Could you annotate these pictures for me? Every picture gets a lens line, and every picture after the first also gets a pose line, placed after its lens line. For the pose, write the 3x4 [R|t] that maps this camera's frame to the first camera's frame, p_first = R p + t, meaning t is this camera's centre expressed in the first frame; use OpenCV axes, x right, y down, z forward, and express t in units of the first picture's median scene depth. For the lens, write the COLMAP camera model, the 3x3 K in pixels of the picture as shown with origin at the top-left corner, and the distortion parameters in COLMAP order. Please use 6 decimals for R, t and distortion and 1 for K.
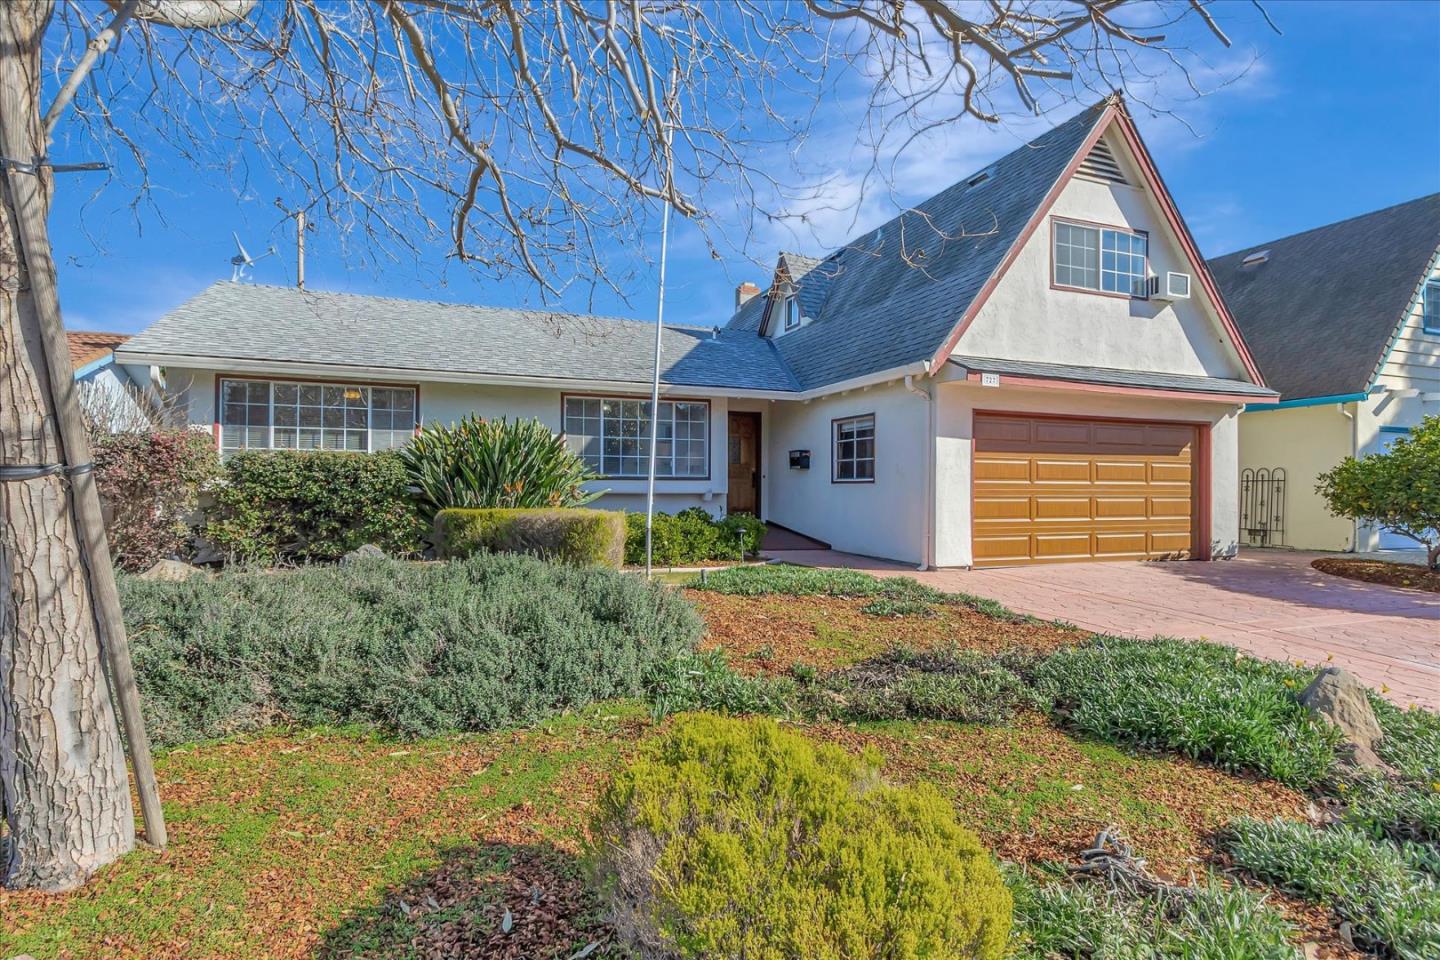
lens RADIAL K [[762.2, 0, 718.3], [0, 762.2, 474.1], [0, 0, 1]] dist [-0.000742, 0.000186]
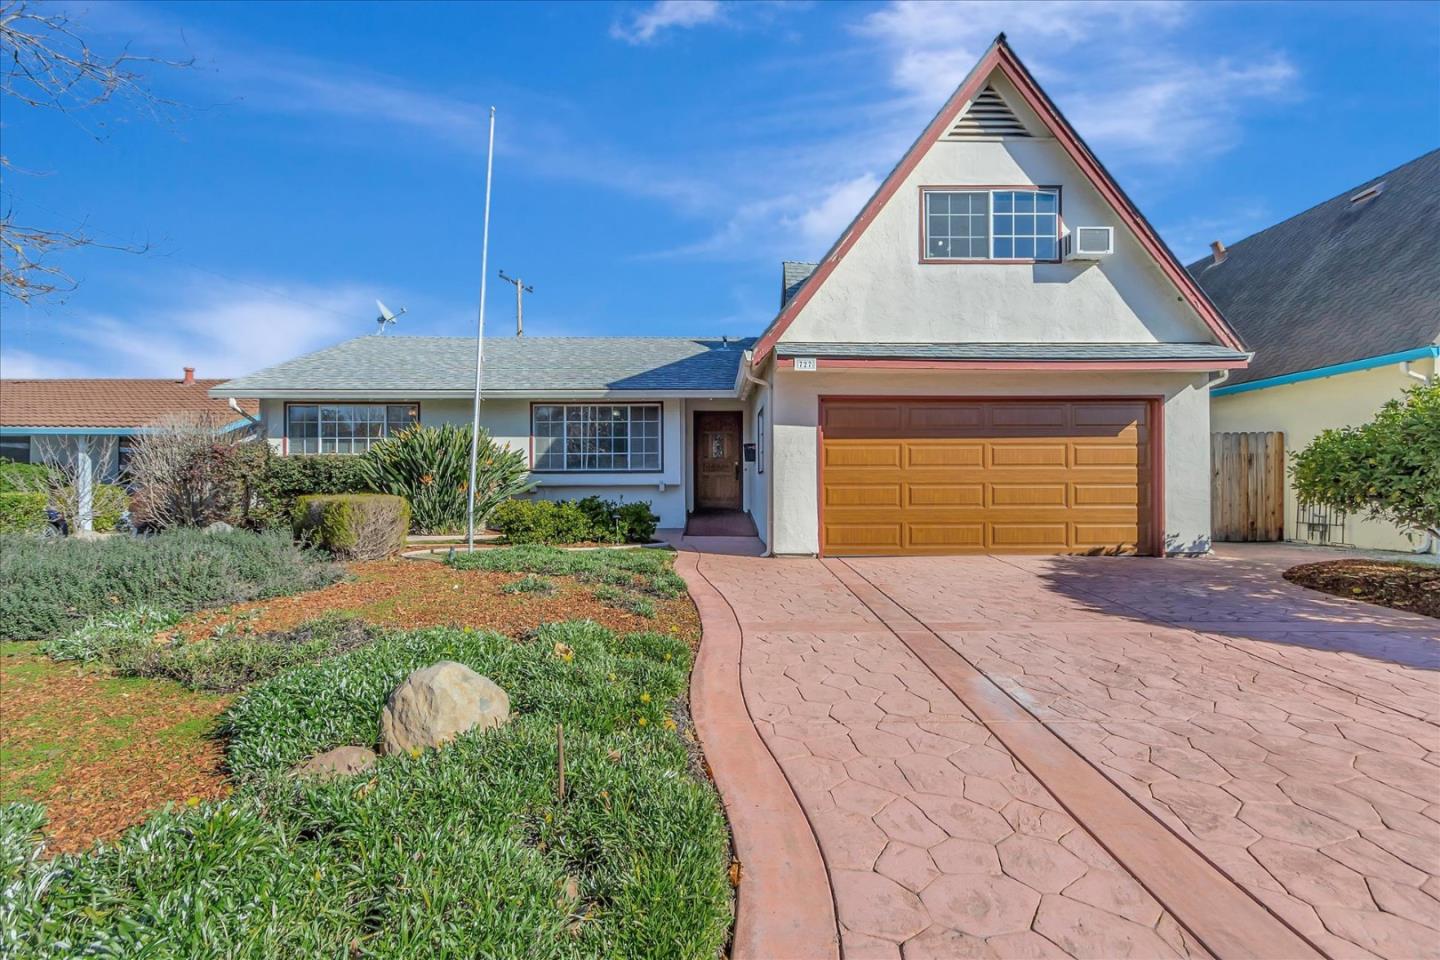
lens RADIAL K [[657.0, 0, 723.4], [0, 657.0, 478.1], [0, 0, 1]] dist [0.000821, 0.000171]
pose [[0.935002, -0.012869, -0.354408, 0.470238], [0.014642, 0.999890, 0.002322, 0.016348], [0.354340, -0.007361, 0.935088, 0.142190]]
